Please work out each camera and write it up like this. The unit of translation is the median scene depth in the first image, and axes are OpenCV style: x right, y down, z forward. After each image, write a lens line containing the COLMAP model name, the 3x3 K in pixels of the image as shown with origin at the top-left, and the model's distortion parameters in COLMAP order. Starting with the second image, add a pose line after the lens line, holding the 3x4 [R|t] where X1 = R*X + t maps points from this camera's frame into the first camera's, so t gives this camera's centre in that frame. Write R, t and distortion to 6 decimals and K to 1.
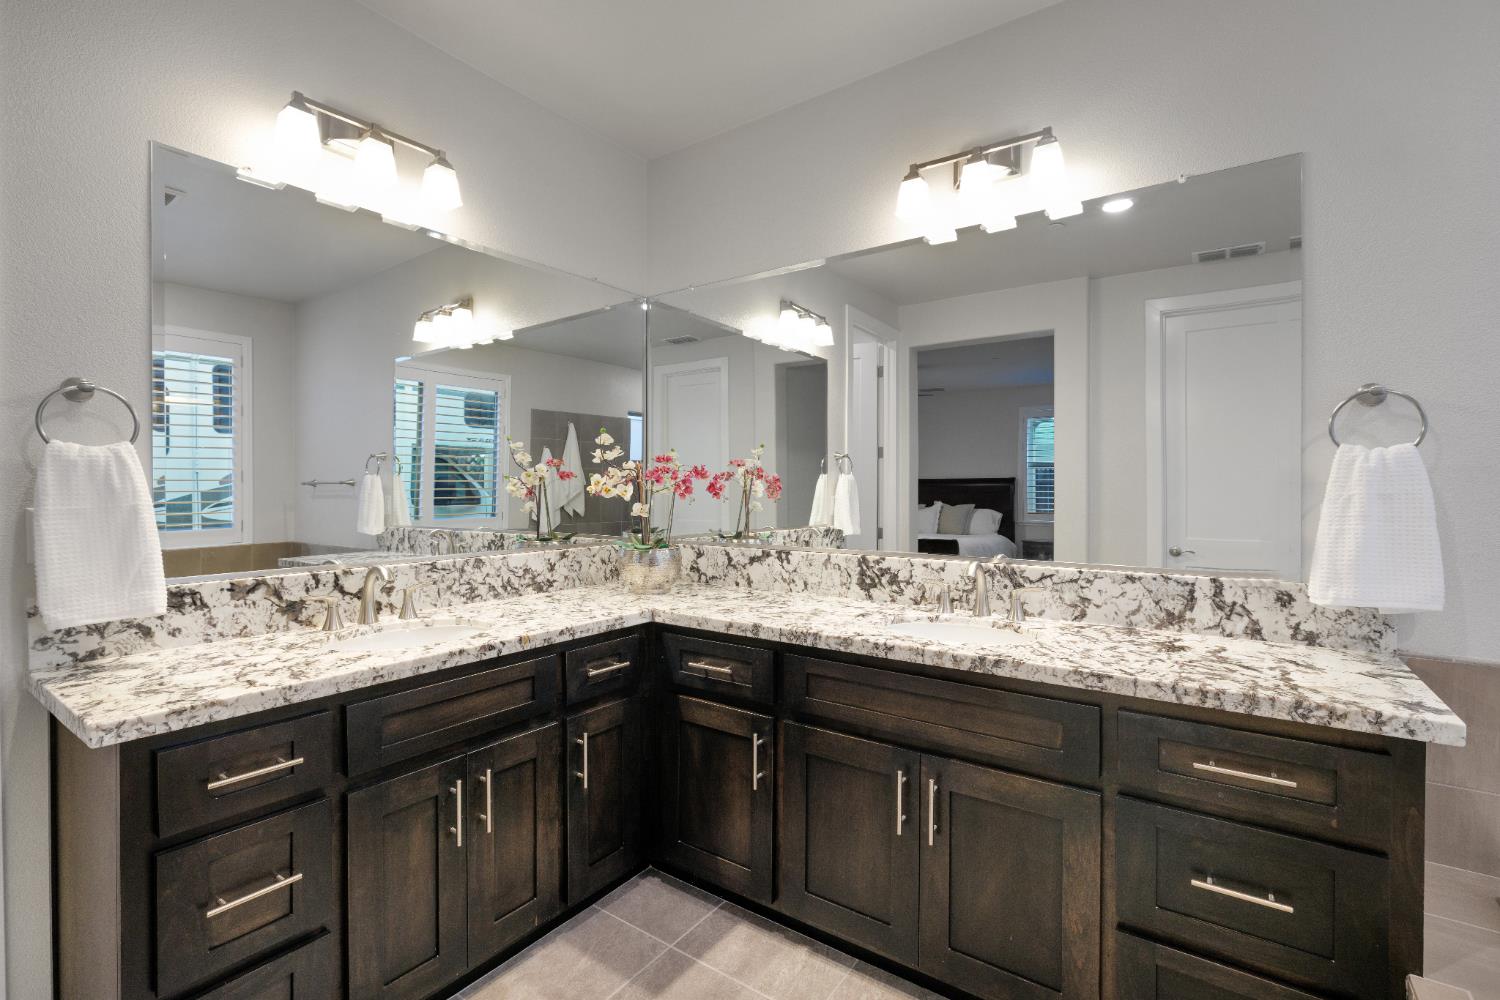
lens RADIAL K [[671.4, 0, 751.4], [0, 671.4, 495.1], [0, 0, 1]] dist [-0.004086, 0.000639]
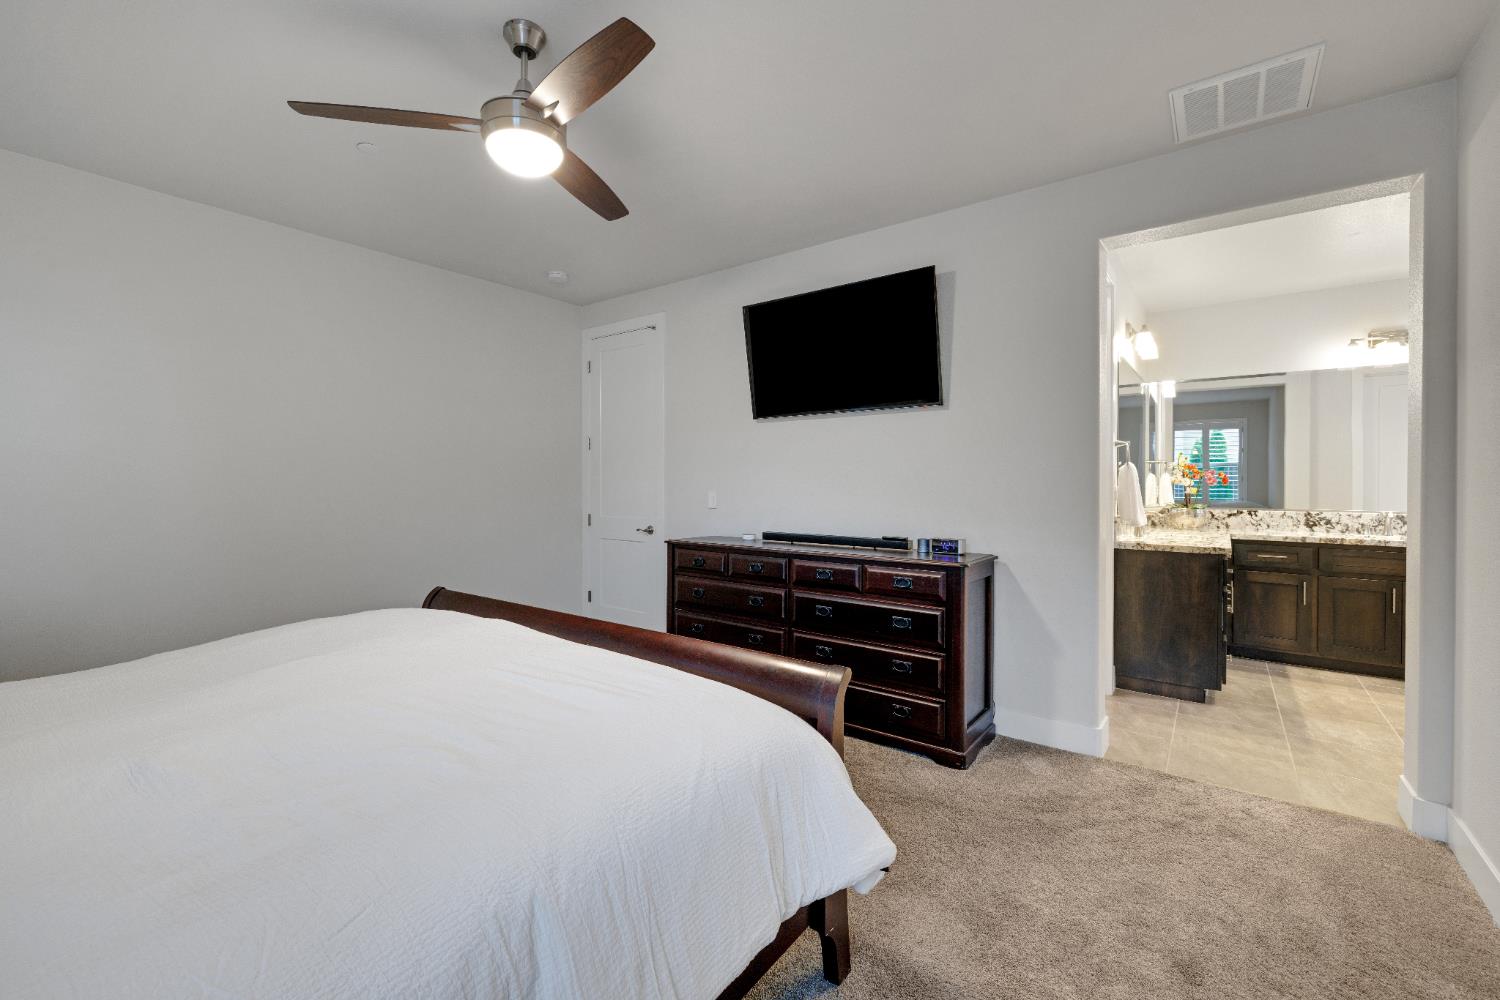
lens RADIAL K [[621.2, 0, 751.6], [0, 621.2, 491.0], [0, 0, 1]] dist [0.003814, -0.000099]
pose [[0.999541, 0.000988, -0.030278, -1.923574], [-0.000867, 0.999992, 0.004003, 0.020491], [0.030282, -0.003975, 0.999533, -1.305581]]
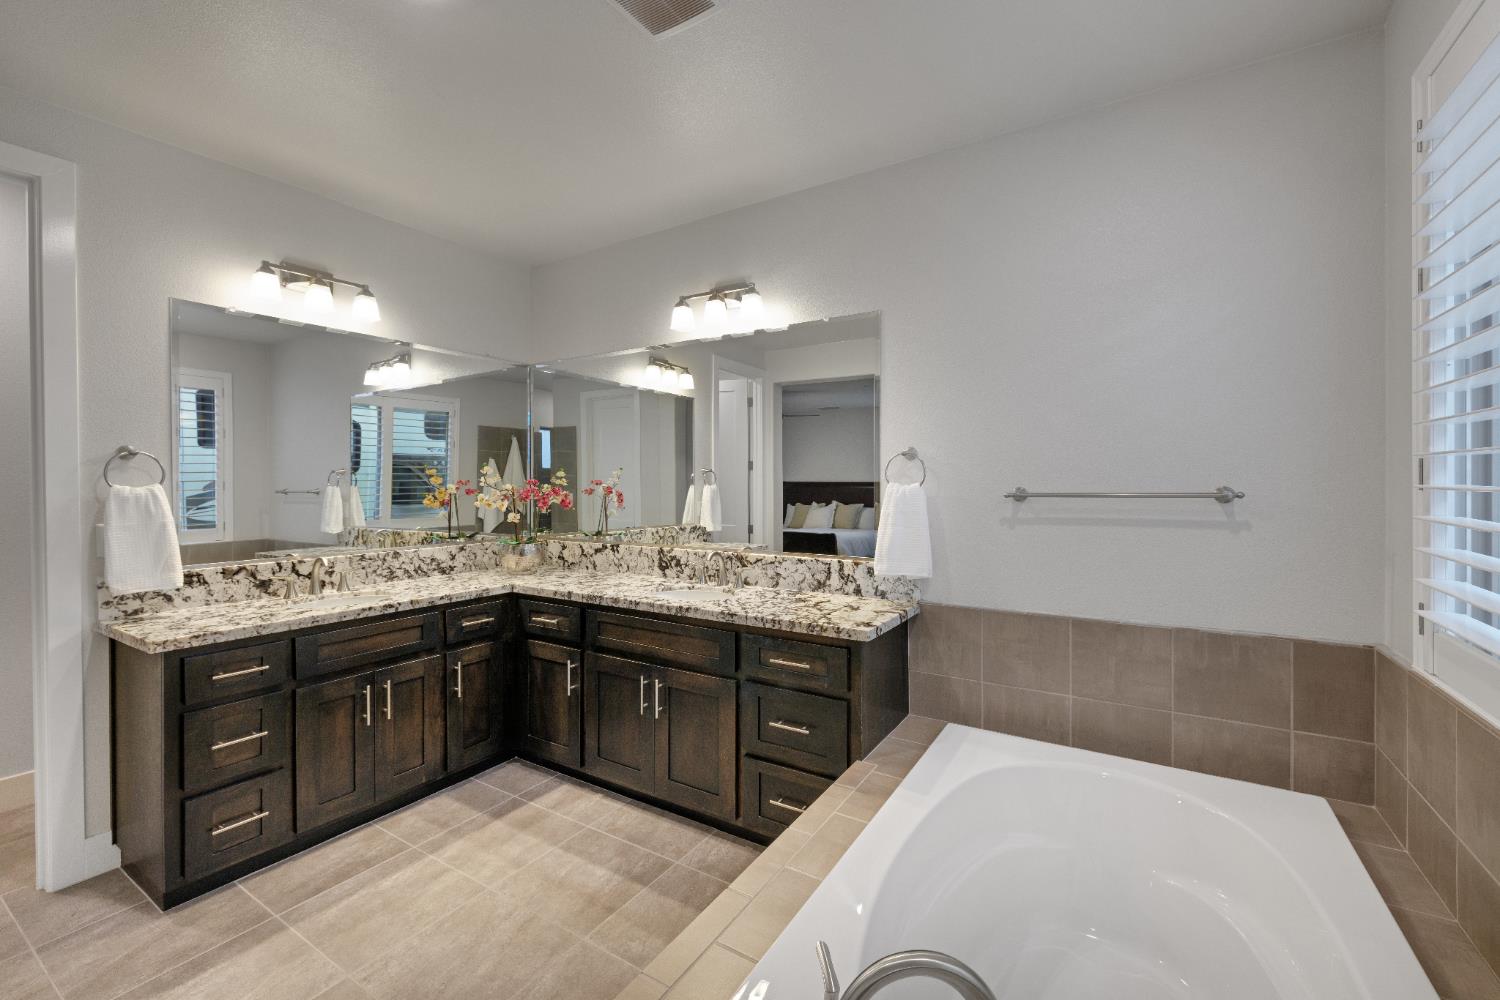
lens RADIAL K [[621.2, 0, 754.1], [0, 621.2, 489.5], [0, 0, 1]] dist [0.003814, -0.000099]
pose [[0.998283, -0.002011, 0.058548, 0.360680], [0.002033, 0.999998, -0.000308, -0.049154], [-0.058547, 0.000427, 0.998285, -0.500954]]
